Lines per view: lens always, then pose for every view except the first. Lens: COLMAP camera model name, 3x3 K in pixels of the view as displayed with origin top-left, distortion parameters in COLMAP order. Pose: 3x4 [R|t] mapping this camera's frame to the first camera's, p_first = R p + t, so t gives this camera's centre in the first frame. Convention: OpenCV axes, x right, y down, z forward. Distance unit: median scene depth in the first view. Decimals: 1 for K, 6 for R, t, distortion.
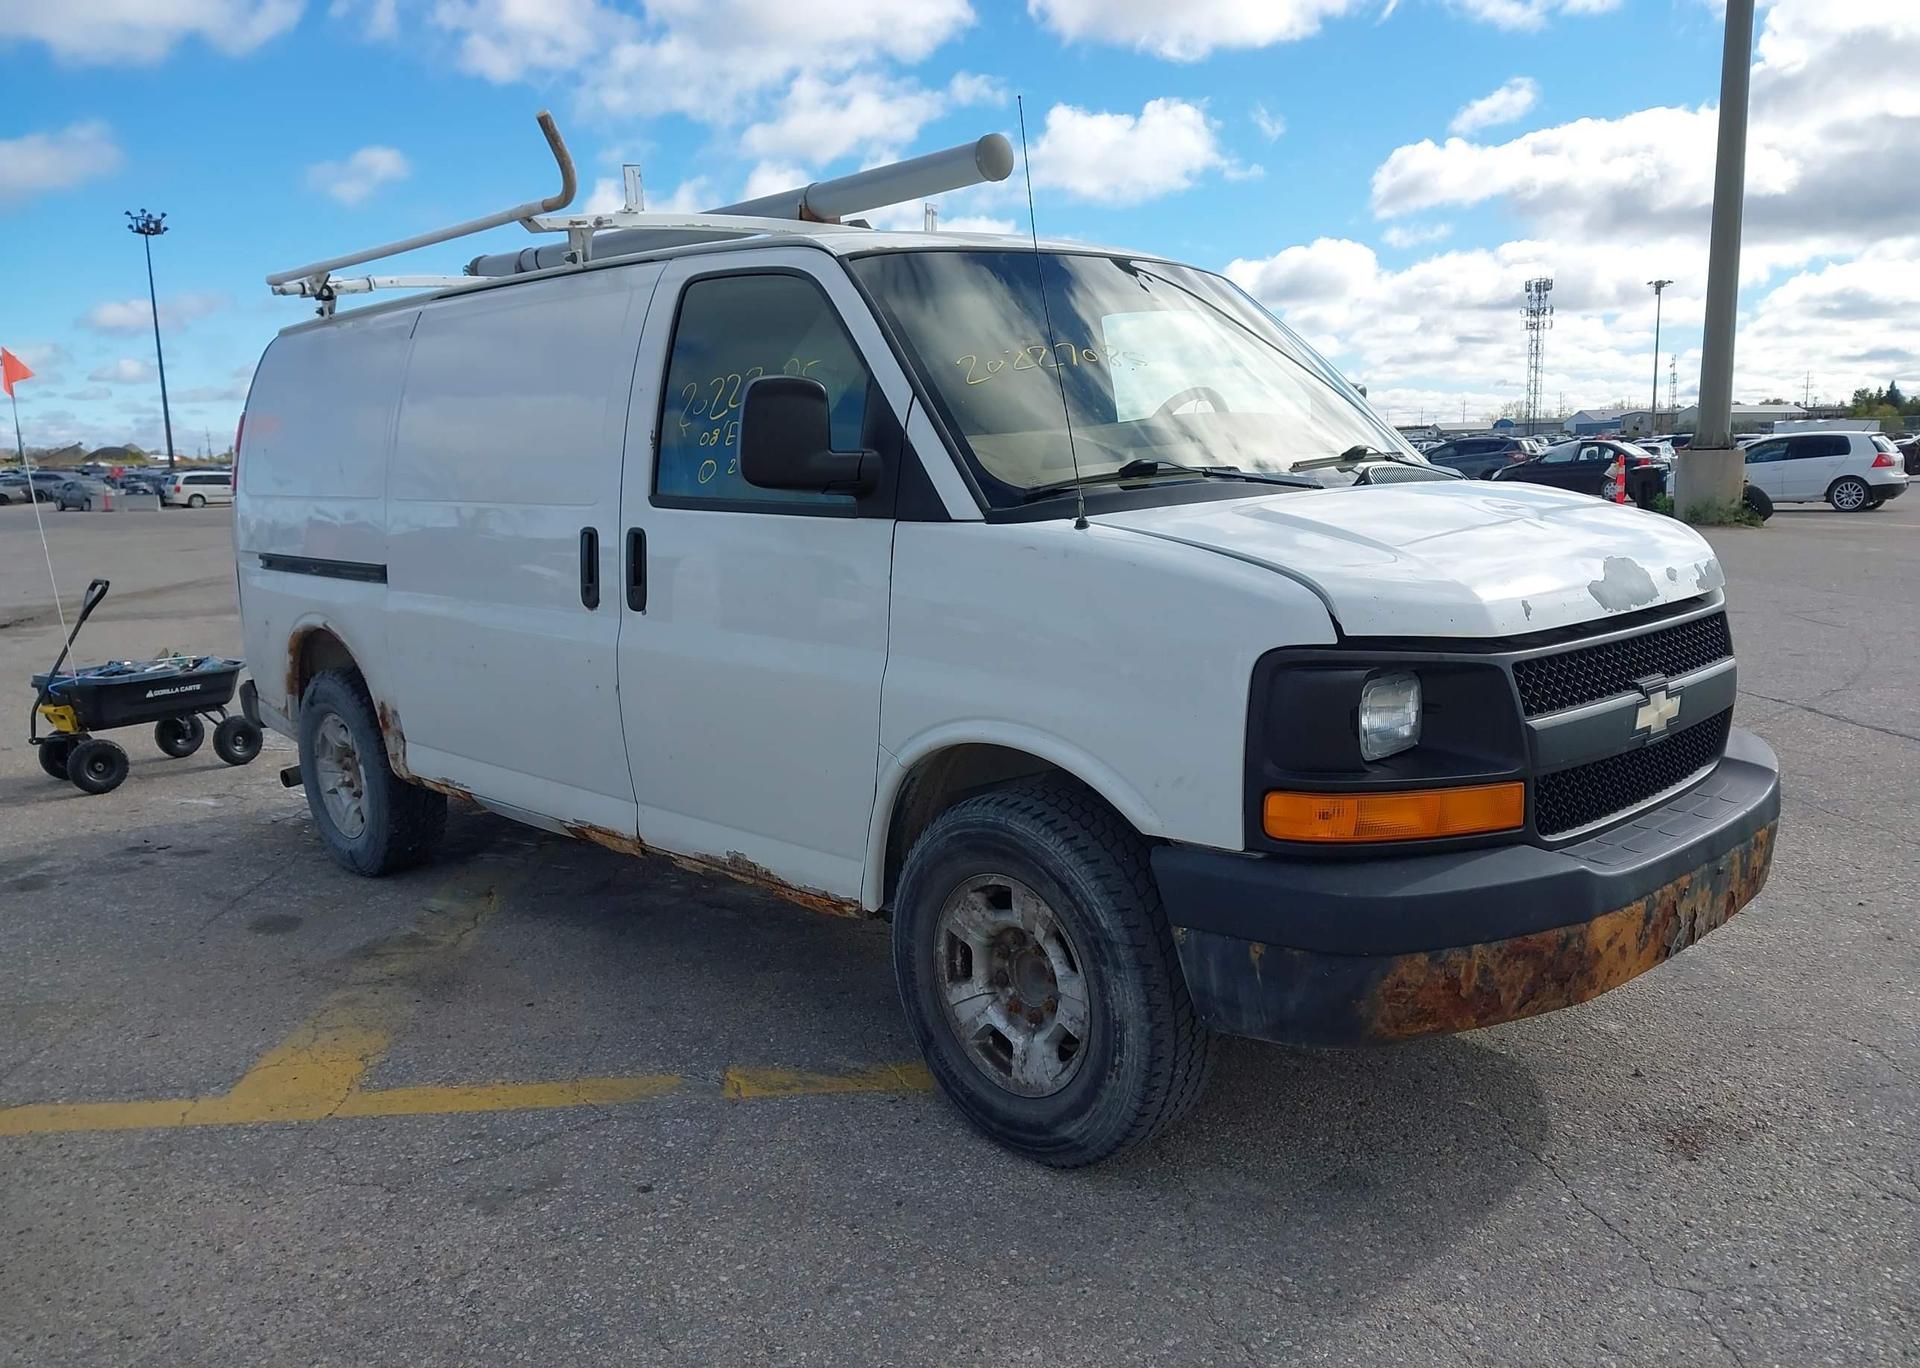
lens RADIAL K [[1535.9, 0, 925.2], [0, 1535.9, 684.4], [0, 0, 1]] dist [0.030788, -0.052563]
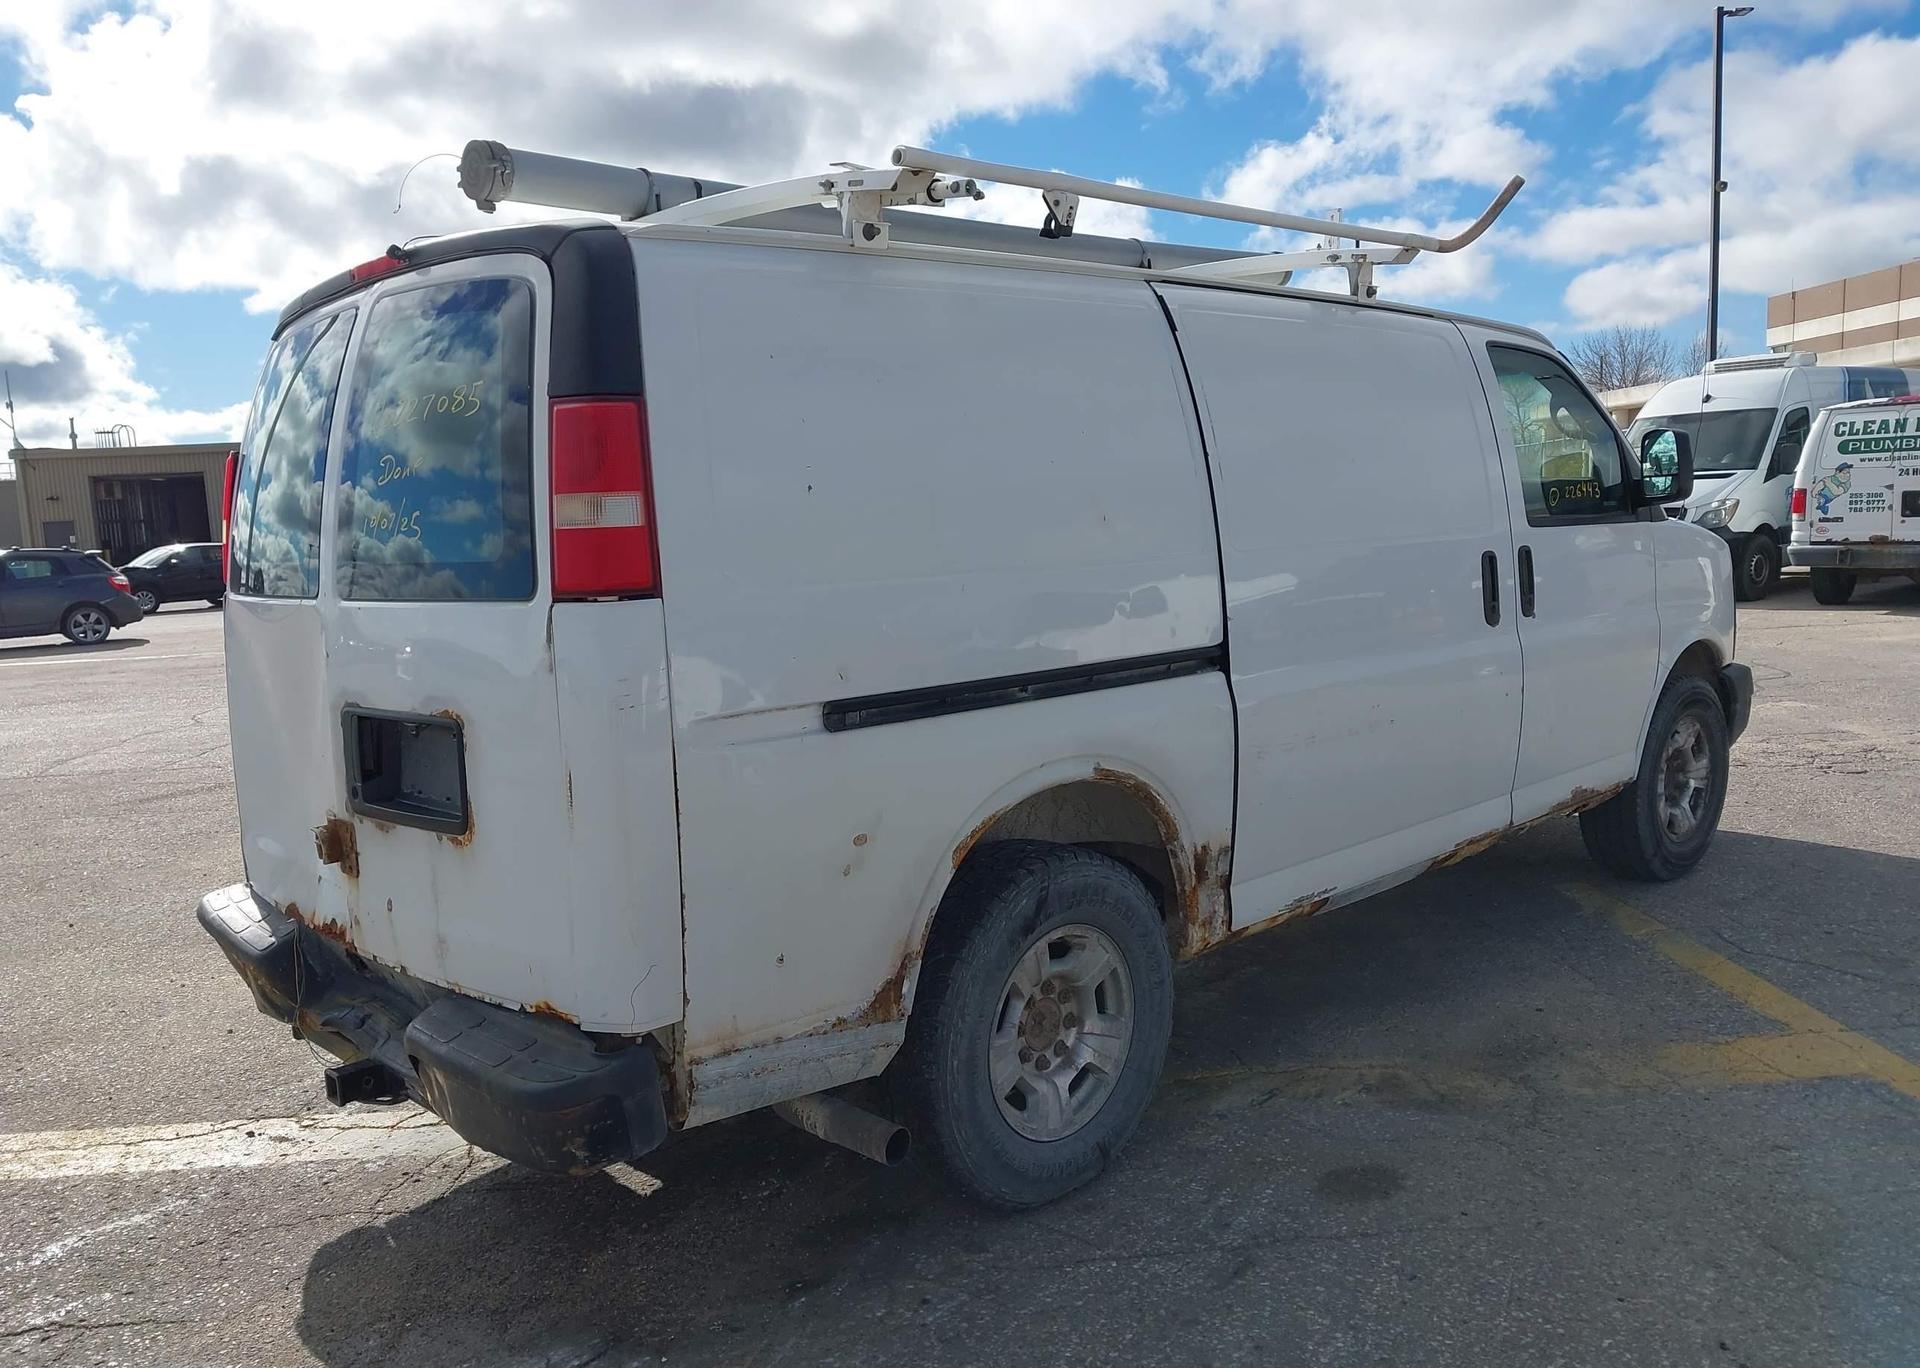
lens RADIAL K [[1497.4, 0, 940.1], [0, 1497.4, 686.9], [0, 0, 1]] dist [0.080437, -0.149545]
pose [[-0.007170, -0.088448, 0.996055, -1.381254], [0.194677, 0.976898, 0.088148, -0.190515], [-0.980841, 0.194541, 0.010214, 1.490247]]
